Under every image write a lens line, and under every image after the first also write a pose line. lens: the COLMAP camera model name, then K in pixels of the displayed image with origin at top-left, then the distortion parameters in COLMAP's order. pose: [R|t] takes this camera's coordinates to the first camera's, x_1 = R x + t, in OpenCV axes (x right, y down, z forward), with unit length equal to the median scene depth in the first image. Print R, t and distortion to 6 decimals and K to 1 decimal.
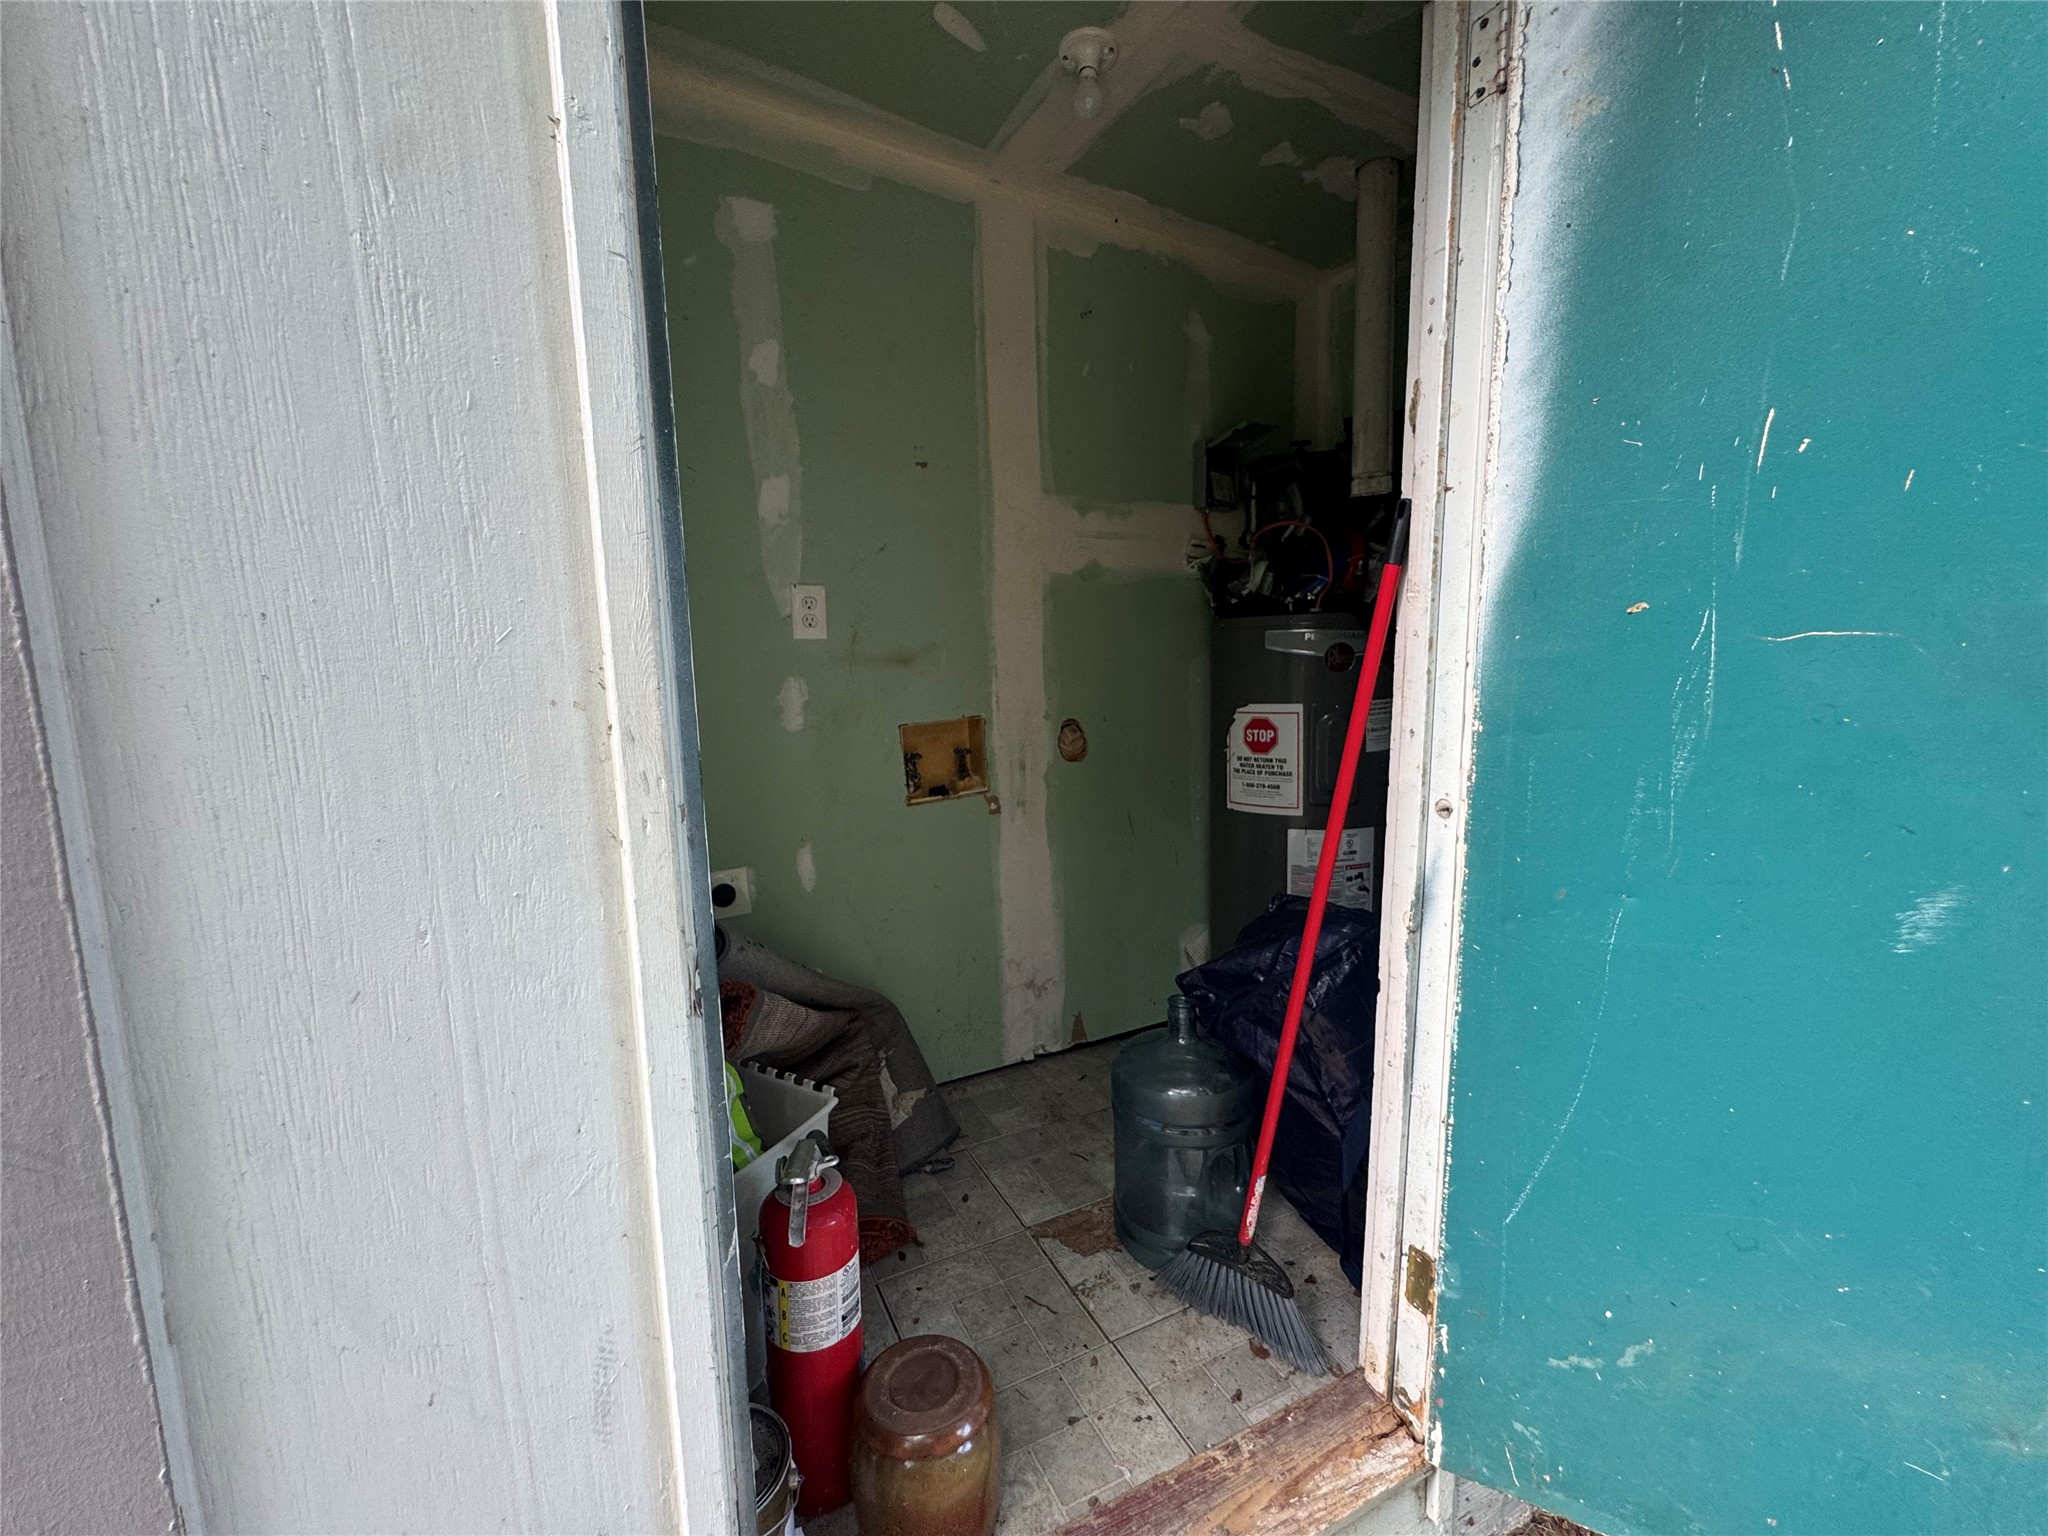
lens RADIAL K [[822.3, 0, 1022.5], [0, 822.3, 764.4], [0, 0, 1]] dist [-0.002496, -0.000384]
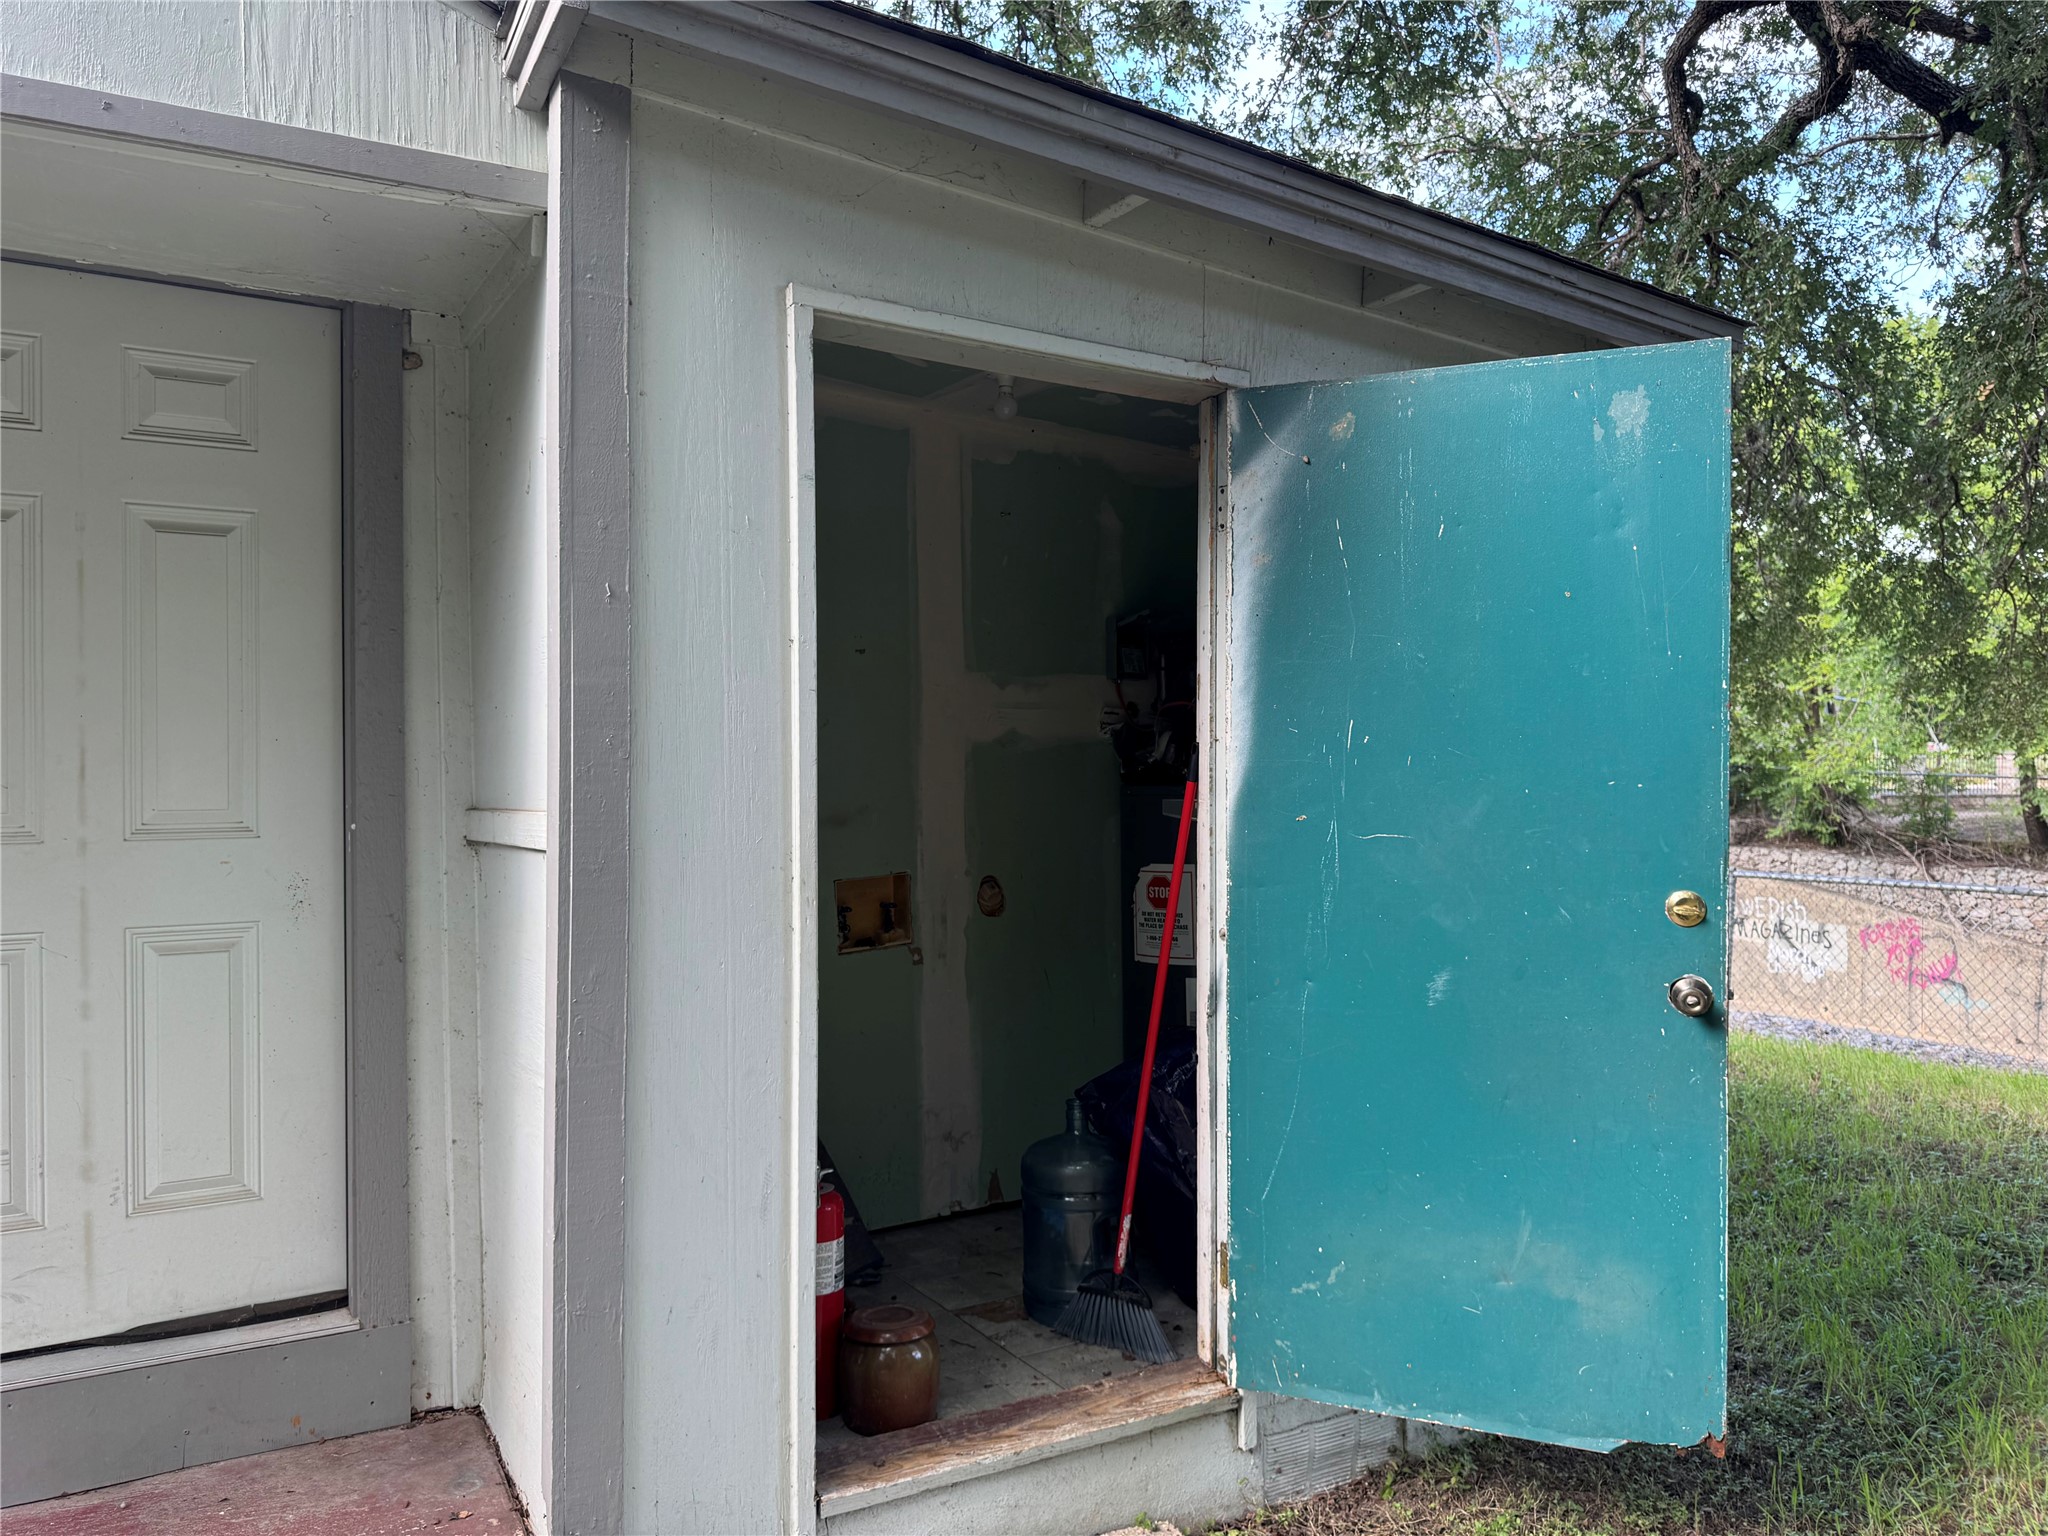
lens RADIAL K [[1437.7, 0, 1015.8], [0, 1437.7, 762.5], [0, 0, 1]] dist [0.071574, -0.091646]
pose [[0.996923, 0.014942, 0.076950, -0.062576], [-0.004597, 0.991121, -0.132887, 0.055440], [-0.078253, 0.132124, 0.988140, -1.022467]]
